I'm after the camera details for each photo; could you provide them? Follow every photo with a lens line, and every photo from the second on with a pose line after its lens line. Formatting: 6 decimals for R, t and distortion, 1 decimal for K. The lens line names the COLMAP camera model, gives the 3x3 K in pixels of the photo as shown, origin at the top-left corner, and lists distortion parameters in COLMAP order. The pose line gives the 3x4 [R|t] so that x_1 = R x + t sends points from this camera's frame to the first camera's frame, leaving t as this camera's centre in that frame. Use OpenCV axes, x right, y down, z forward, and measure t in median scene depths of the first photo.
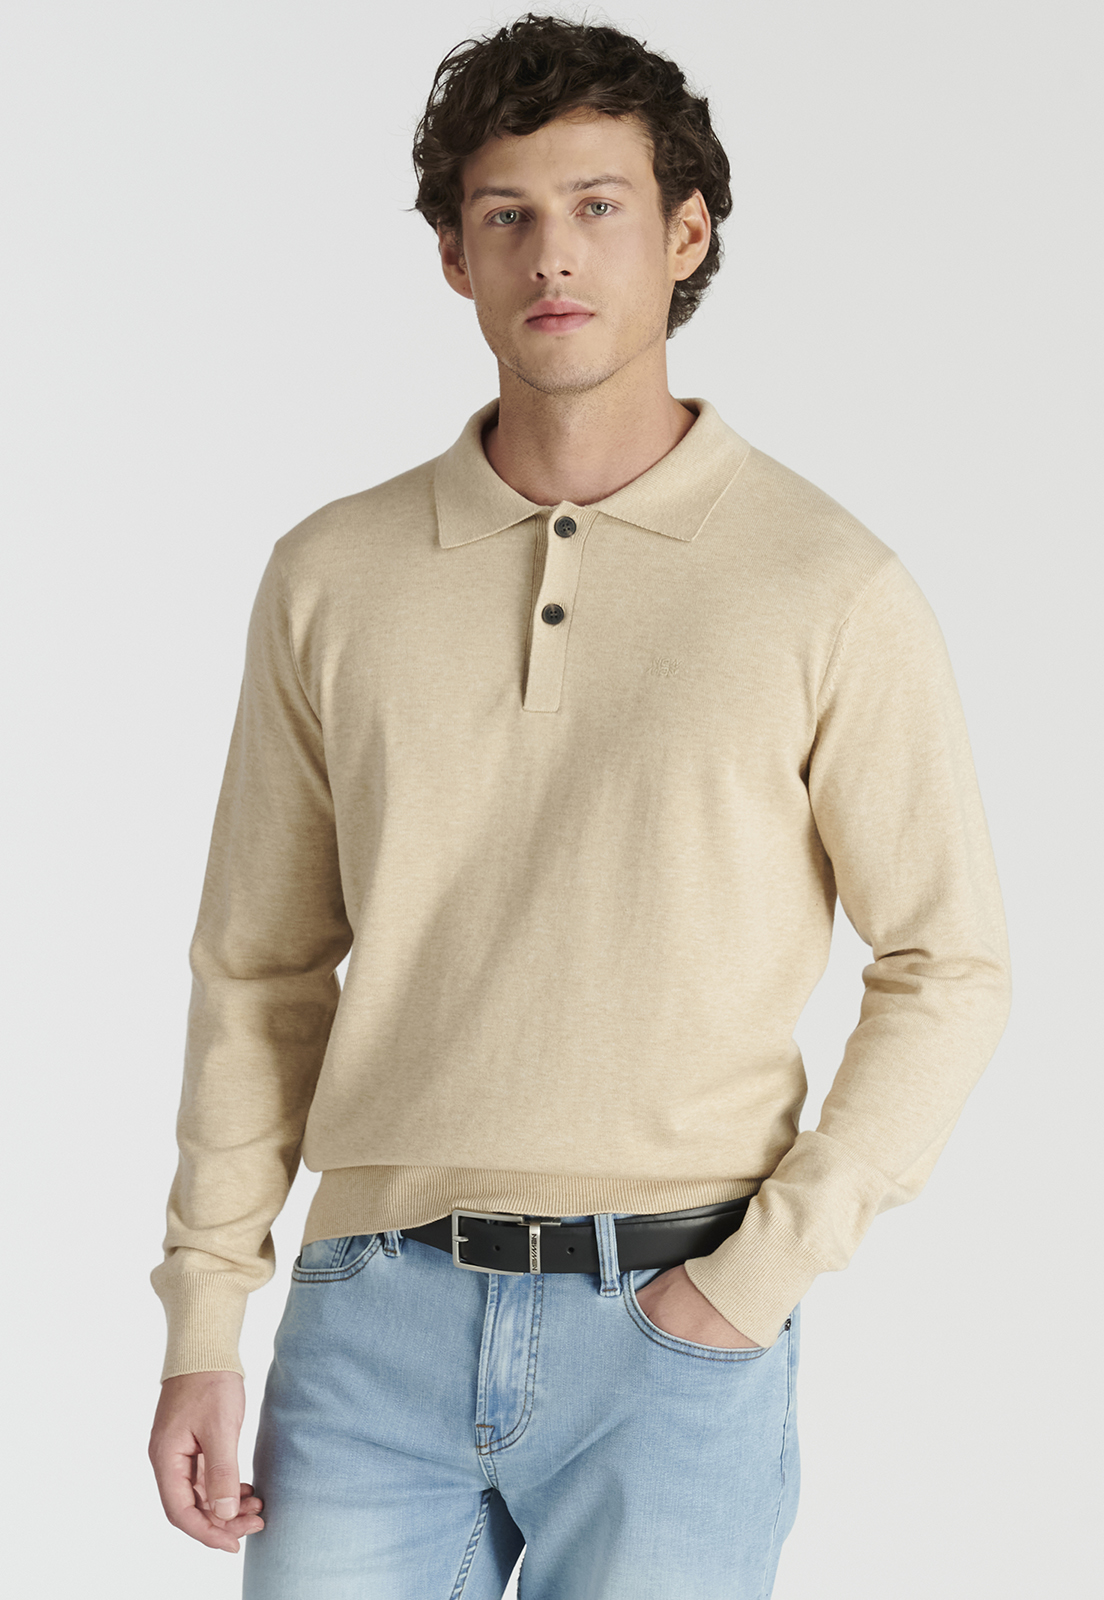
lens RADIAL K [[5001.4, 0, 552.0], [0, 5001.4, 800.0], [0, 0, 1]] dist [-1.568179, -0.623417]
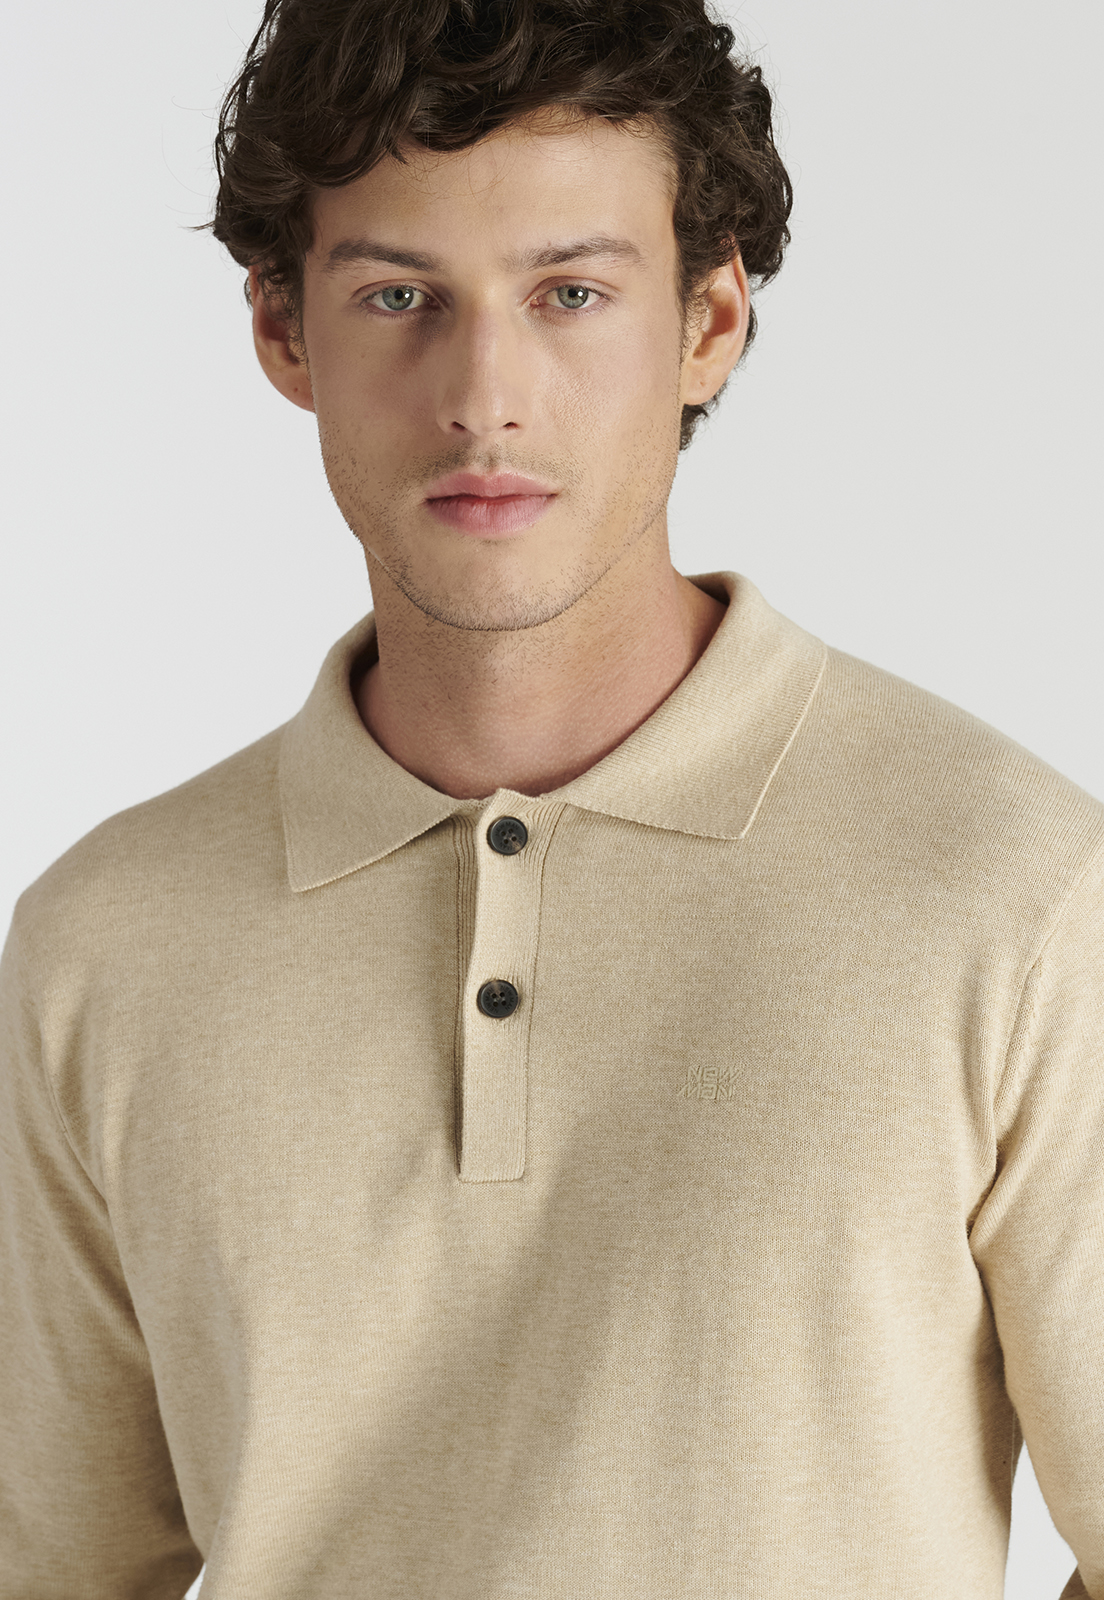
lens RADIAL K [[5447.0, 0, 552.0], [0, 5447.0, 800.0], [0, 0, 1]] dist [0.095077, -34.864306]
pose [[0.995206, -0.096520, -0.015764, 0.017479], [0.095705, 0.994339, -0.046162, -0.030675], [0.020131, 0.044432, 0.998810, 0.402780]]
